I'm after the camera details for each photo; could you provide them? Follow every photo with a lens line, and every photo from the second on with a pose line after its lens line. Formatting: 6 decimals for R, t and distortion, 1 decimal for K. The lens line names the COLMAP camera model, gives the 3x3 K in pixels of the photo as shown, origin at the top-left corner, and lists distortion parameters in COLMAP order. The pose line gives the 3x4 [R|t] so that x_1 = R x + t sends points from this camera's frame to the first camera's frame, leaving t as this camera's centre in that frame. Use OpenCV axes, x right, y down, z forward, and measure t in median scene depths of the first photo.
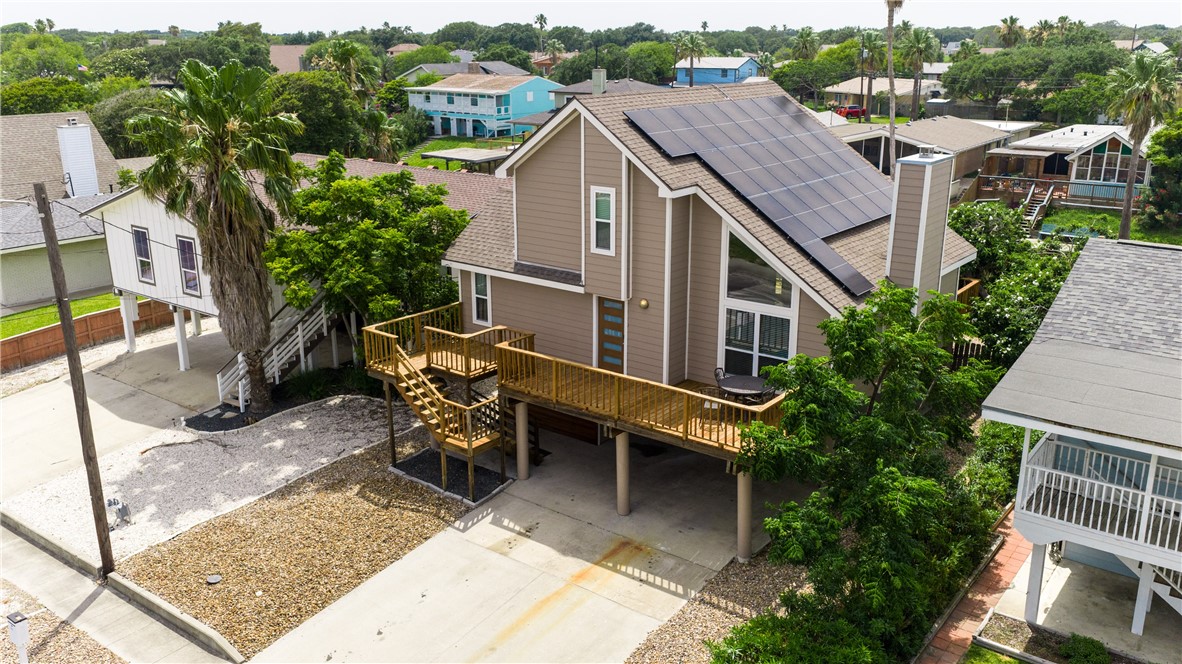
lens RADIAL K [[973.1, 0, 593.9], [0, 973.1, 331.3], [0, 0, 1]] dist [0.062205, -0.038302]
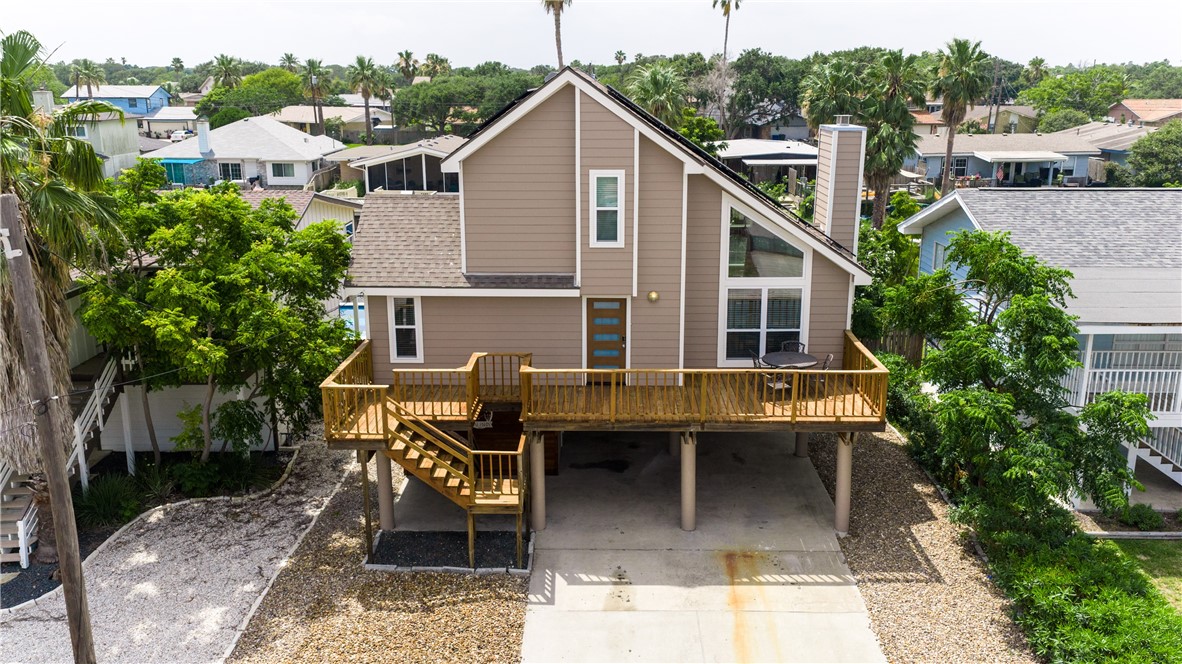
lens RADIAL K [[973.1, 0, 591.4], [0, 973.1, 331.3], [0, 0, 1]] dist [0.062205, -0.038302]
pose [[0.798349, -0.150530, 0.583077, -0.522723], [0.172711, 0.984812, 0.017769, -0.022596], [-0.576896, 0.086518, 0.812222, 0.300657]]
